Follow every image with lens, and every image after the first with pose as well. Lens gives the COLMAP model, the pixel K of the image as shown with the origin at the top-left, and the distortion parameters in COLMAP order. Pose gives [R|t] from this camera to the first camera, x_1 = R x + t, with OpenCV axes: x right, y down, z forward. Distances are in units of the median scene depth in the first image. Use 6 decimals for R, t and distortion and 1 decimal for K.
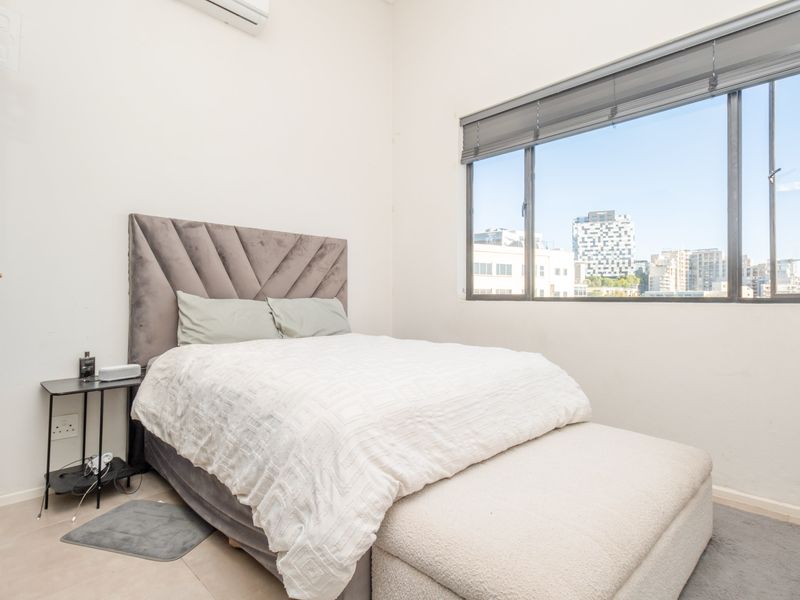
lens RADIAL K [[426.6, 0, 395.5], [0, 426.6, 299.3], [0, 0, 1]] dist [-0.022507, -0.002999]
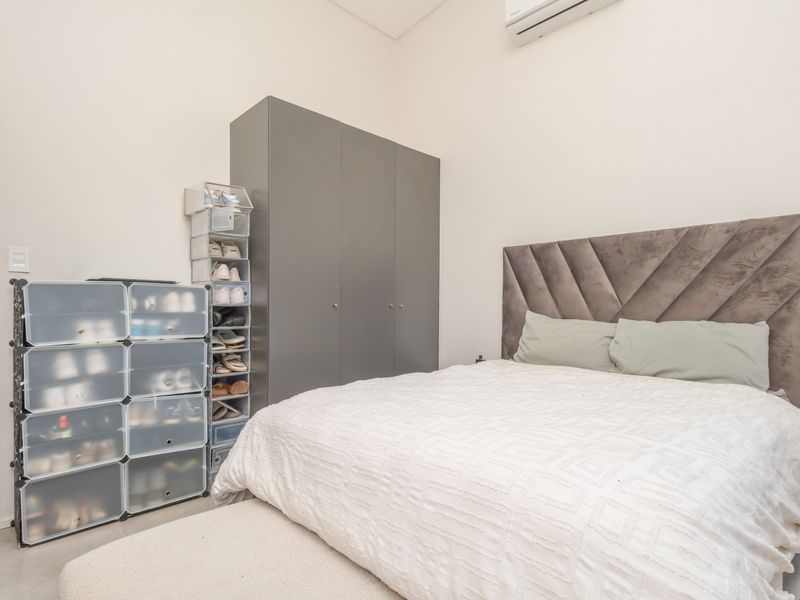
lens RADIAL K [[426.6, 0, 396.8], [0, 426.6, 306.6], [0, 0, 1]] dist [-0.022507, -0.002999]
pose [[0.004854, -0.010609, -0.999932, 0.499975], [-0.015338, 0.999825, -0.010682, -0.013358], [0.999871, 0.015389, 0.004690, 0.591298]]
